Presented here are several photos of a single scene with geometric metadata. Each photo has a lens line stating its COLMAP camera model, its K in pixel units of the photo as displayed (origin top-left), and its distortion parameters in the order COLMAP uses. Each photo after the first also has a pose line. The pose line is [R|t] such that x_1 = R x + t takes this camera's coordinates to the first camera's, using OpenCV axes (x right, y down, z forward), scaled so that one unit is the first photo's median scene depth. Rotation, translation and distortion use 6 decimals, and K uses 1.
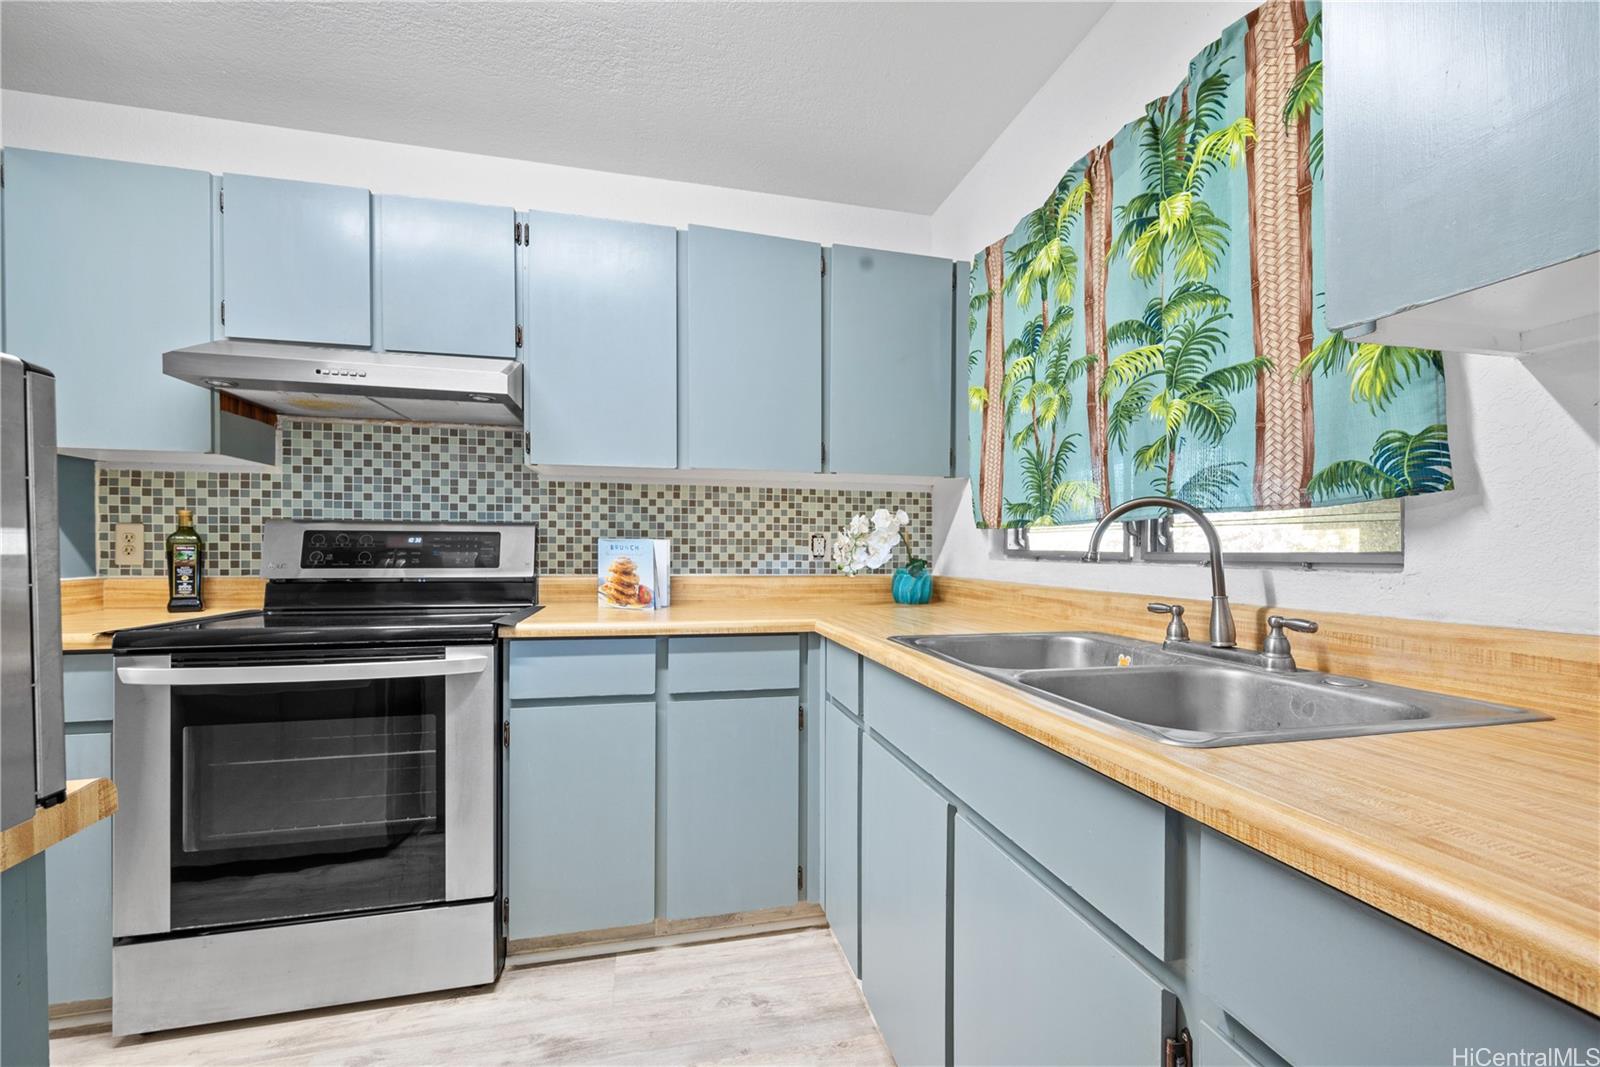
lens RADIAL K [[636.6, 0, 807.4], [0, 636.6, 560.4], [0, 0, 1]] dist [0.000749, -0.000245]
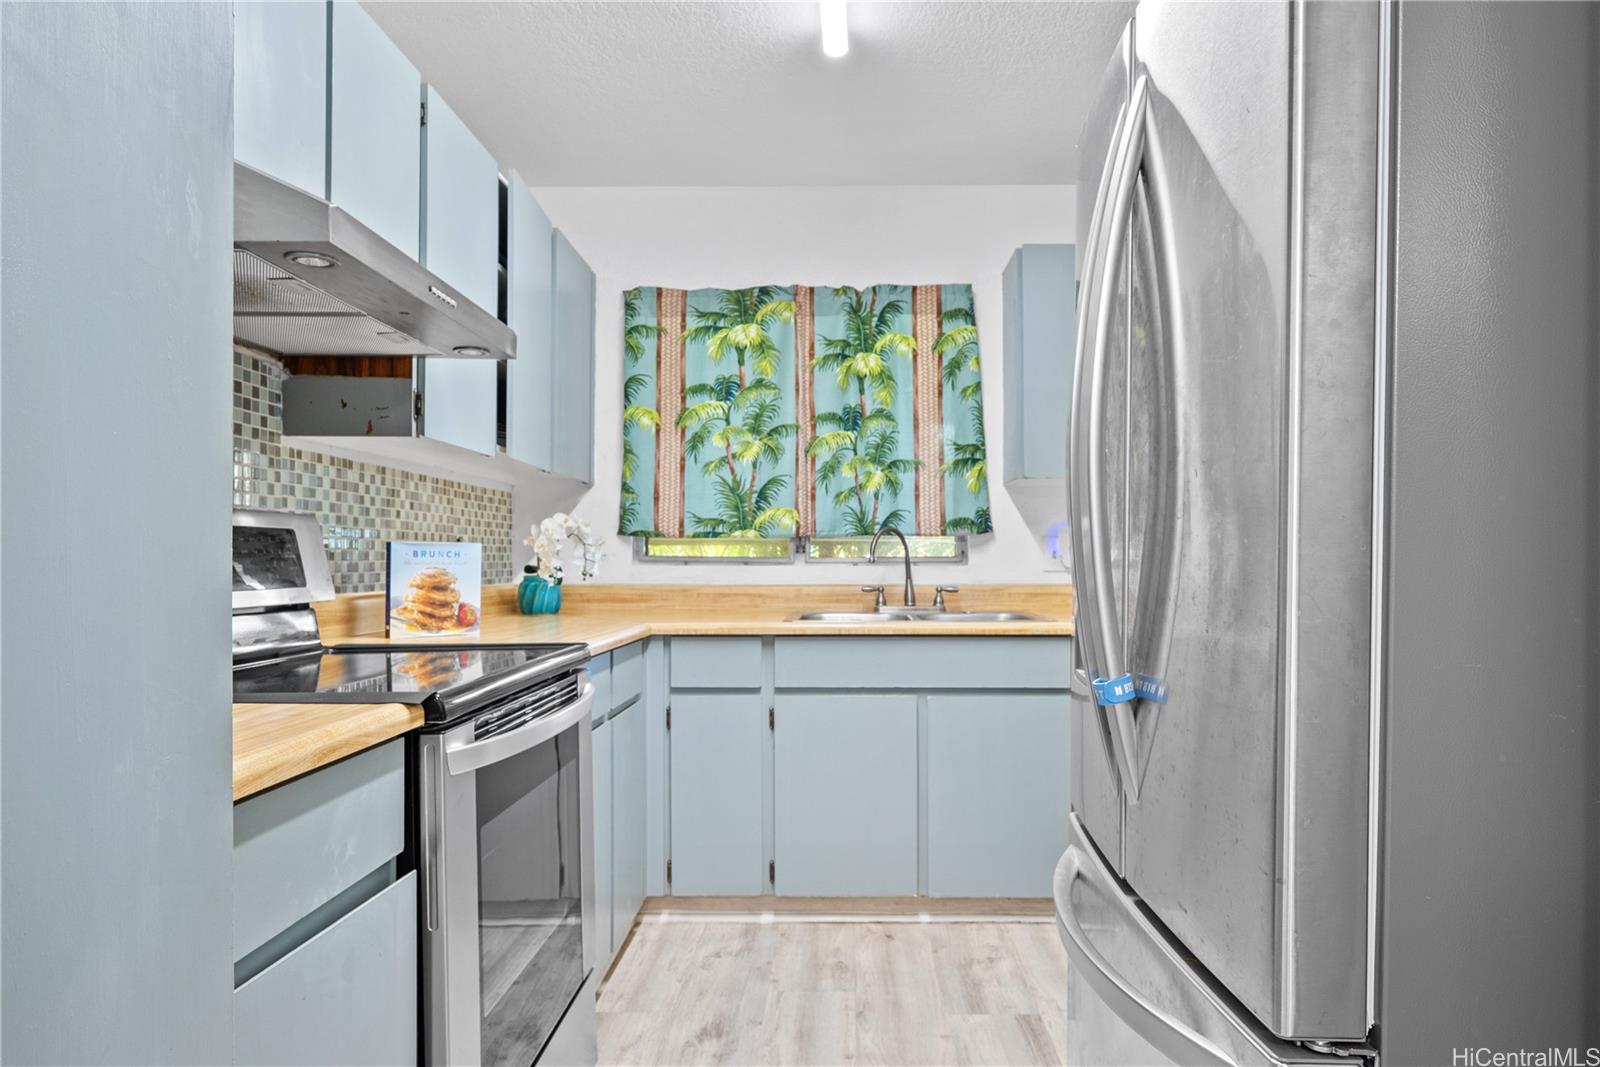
lens RADIAL K [[976.6, 0, 805.0], [0, 976.6, 569.5], [0, 0, 1]] dist [-0.000292, -0.000133]
pose [[0.275016, -0.015529, 0.961314, -1.372416], [0.016624, 0.999797, 0.011395, -0.008663], [-0.961296, 0.012847, 0.275218, 0.293043]]
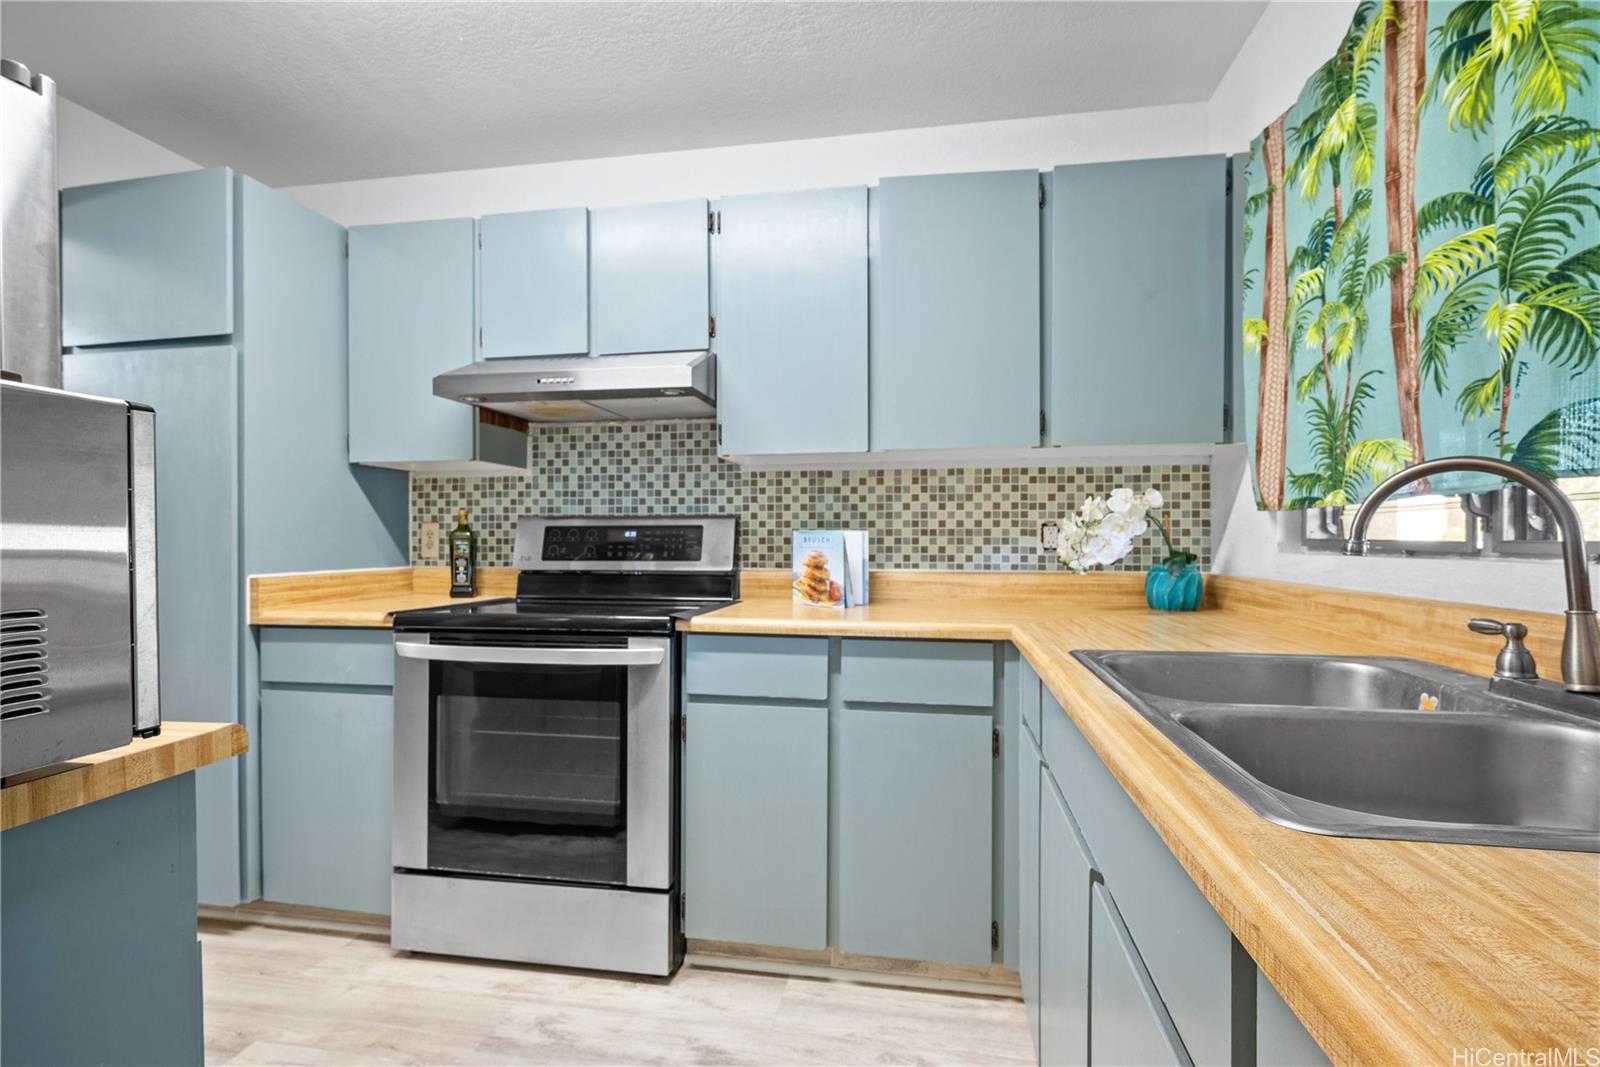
lens RADIAL K [[726.3, 0, 823.8], [0, 726.3, 549.7], [0, 0, 1]] dist [0.001409, -0.000911]
pose [[0.921321, -0.001678, -0.388799, 0.144235], [-0.000917, 0.999979, -0.006487, 0.001058], [0.388802, 0.006333, 0.921300, 0.032888]]
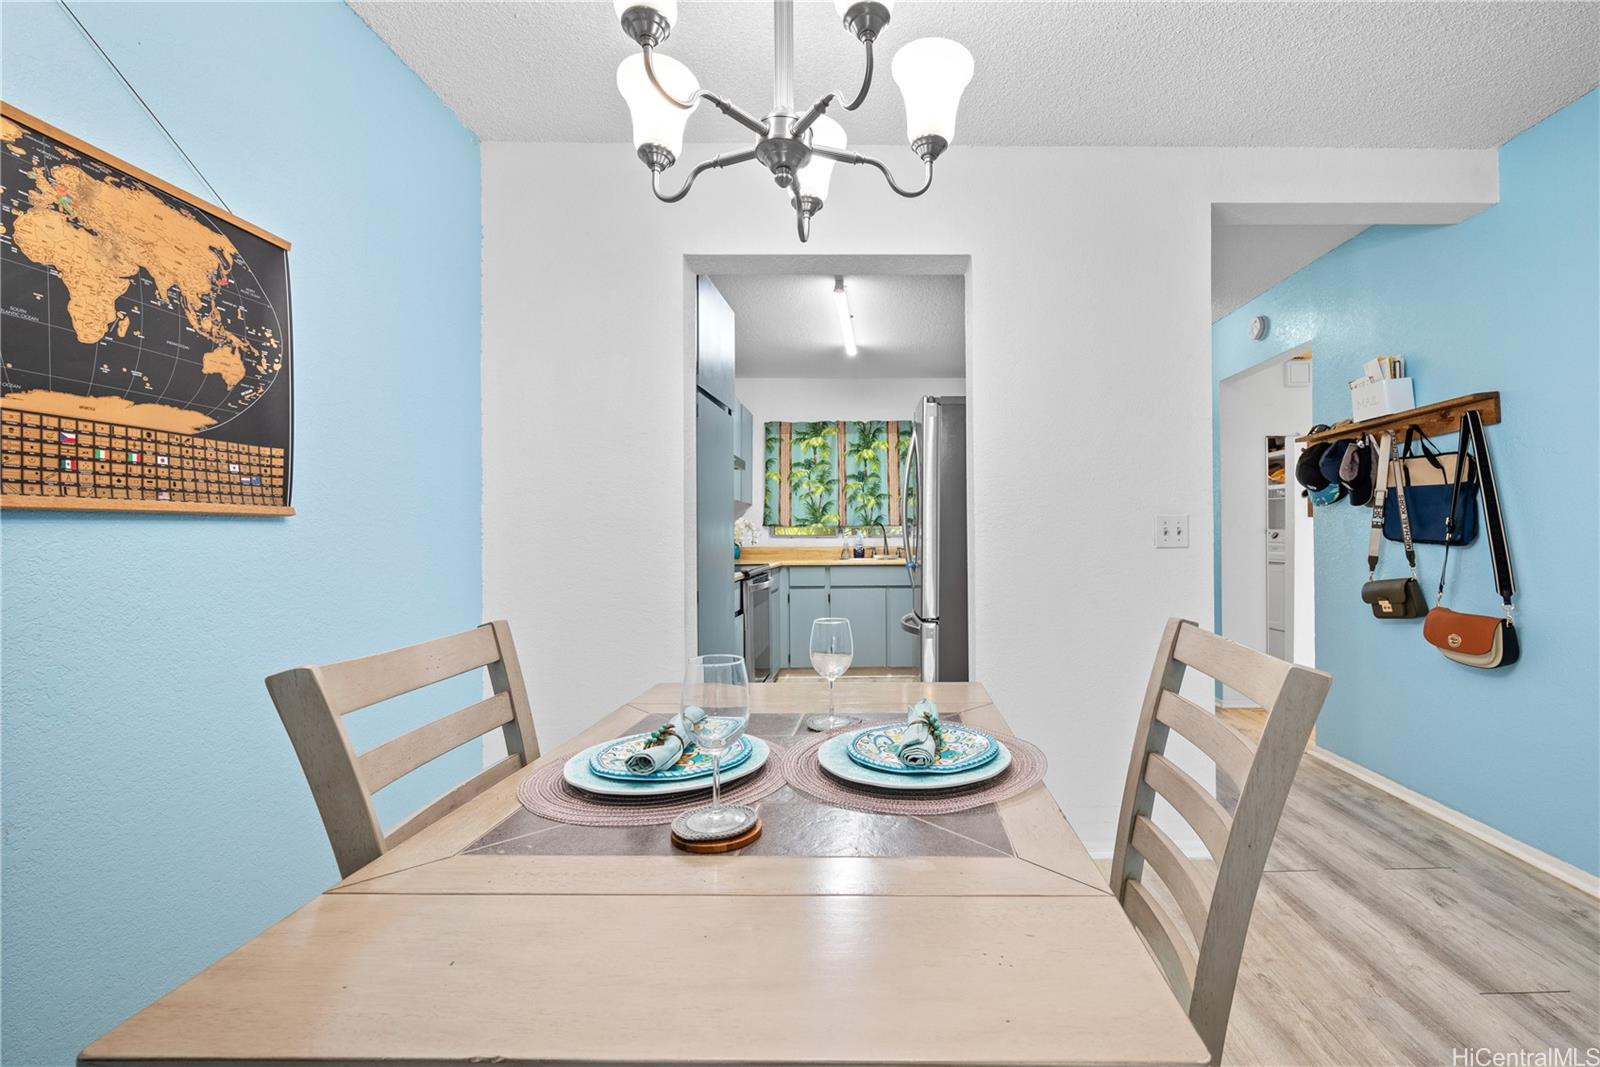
lens RADIAL K [[685.3, 0, 869.0], [0, 685.3, 538.7], [0, 0, 1]] dist [-0.001039, -0.000155]
pose [[0.243661, -0.012268, 0.969783, -2.531536], [0.021489, 0.999743, 0.007248, -0.013810], [-0.969622, 0.019074, 0.243862, -0.059188]]
